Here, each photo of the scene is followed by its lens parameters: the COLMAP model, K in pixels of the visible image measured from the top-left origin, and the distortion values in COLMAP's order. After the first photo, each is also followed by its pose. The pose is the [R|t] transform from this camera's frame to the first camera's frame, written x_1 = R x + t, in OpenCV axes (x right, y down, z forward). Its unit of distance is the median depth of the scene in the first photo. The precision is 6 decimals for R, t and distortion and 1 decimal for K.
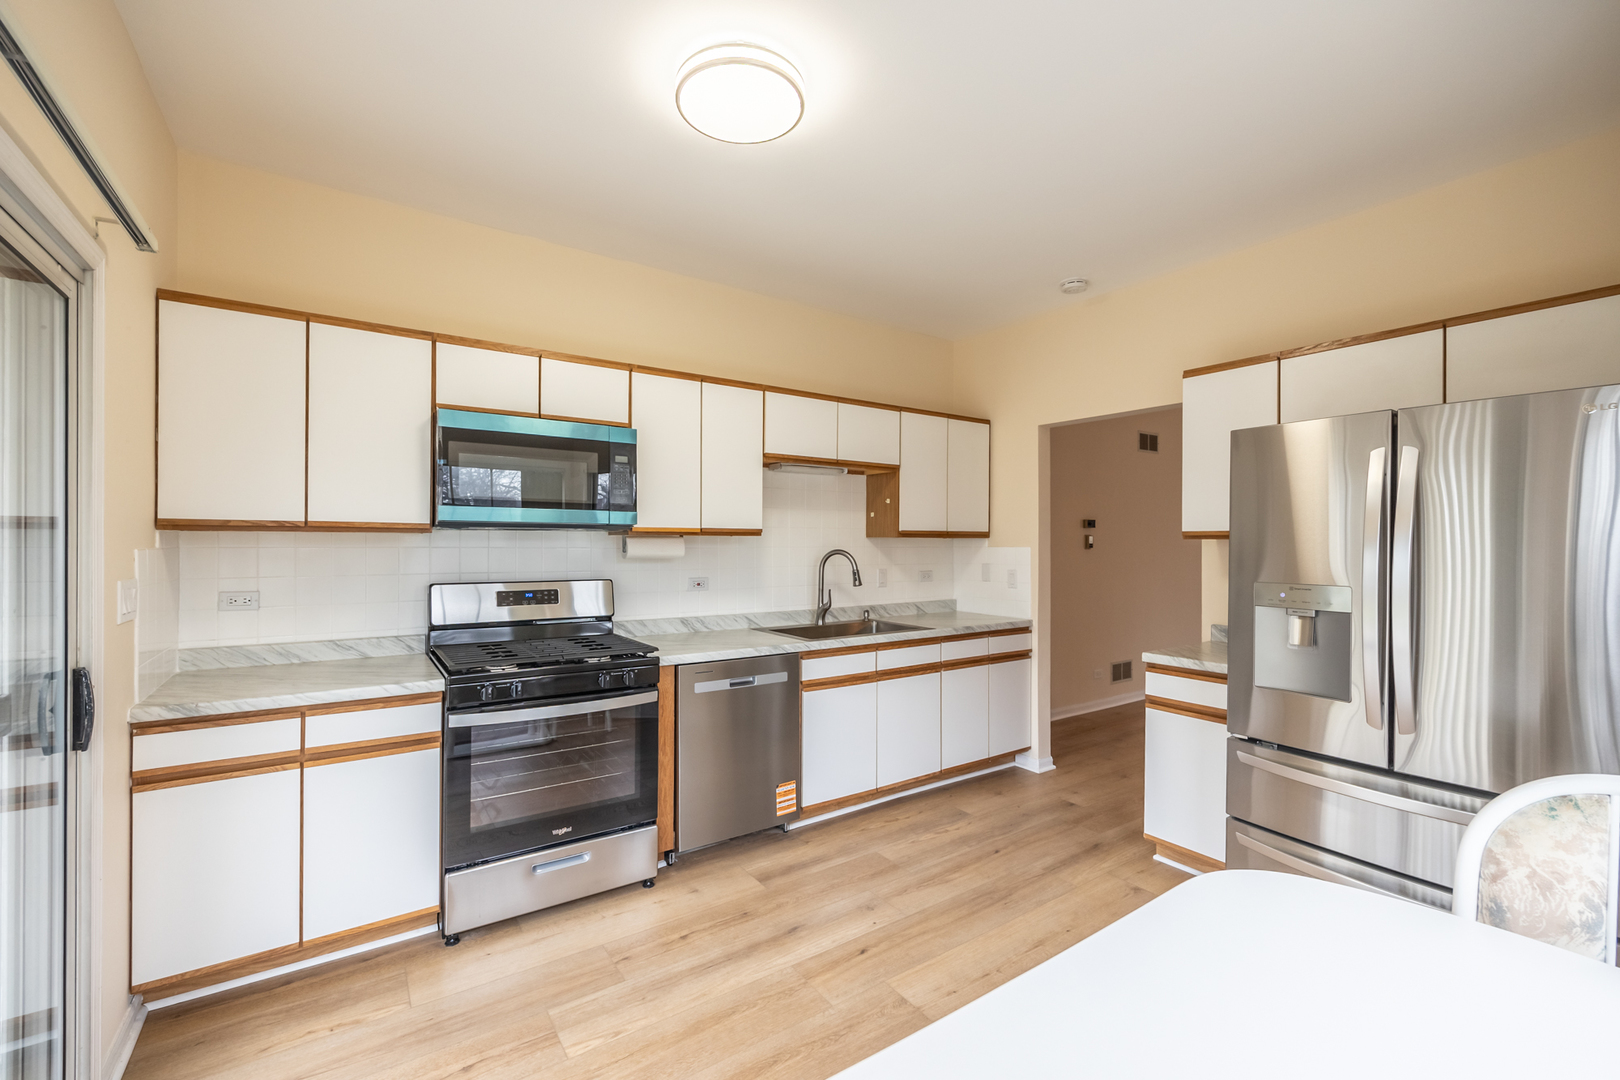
lens RADIAL K [[654.7, 0, 764.7], [0, 654.7, 541.0], [0, 0, 1]] dist [-0.000445, 0.000260]
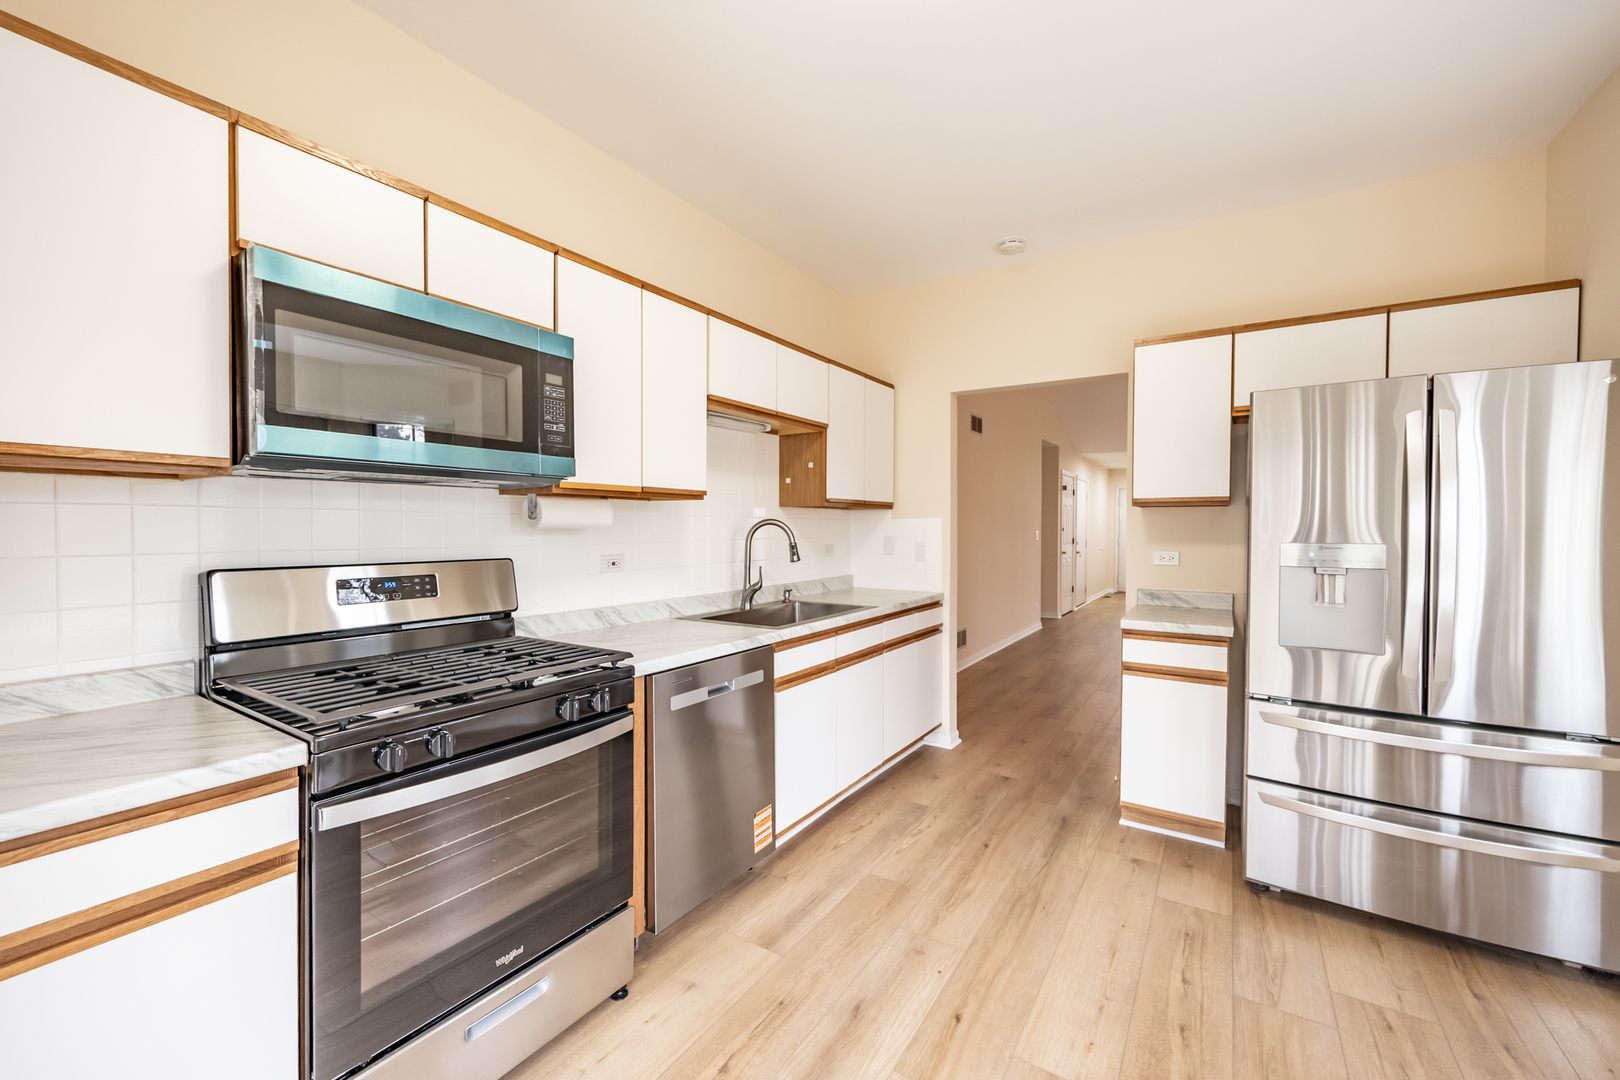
lens RADIAL K [[654.7, 0, 783.5], [0, 654.7, 535.0], [0, 0, 1]] dist [-0.000445, 0.000260]
pose [[0.920918, -0.007279, 0.389689, -0.271906], [0.000541, 0.999849, 0.017396, 0.025393], [-0.389757, -0.015809, 0.920782, 0.287875]]
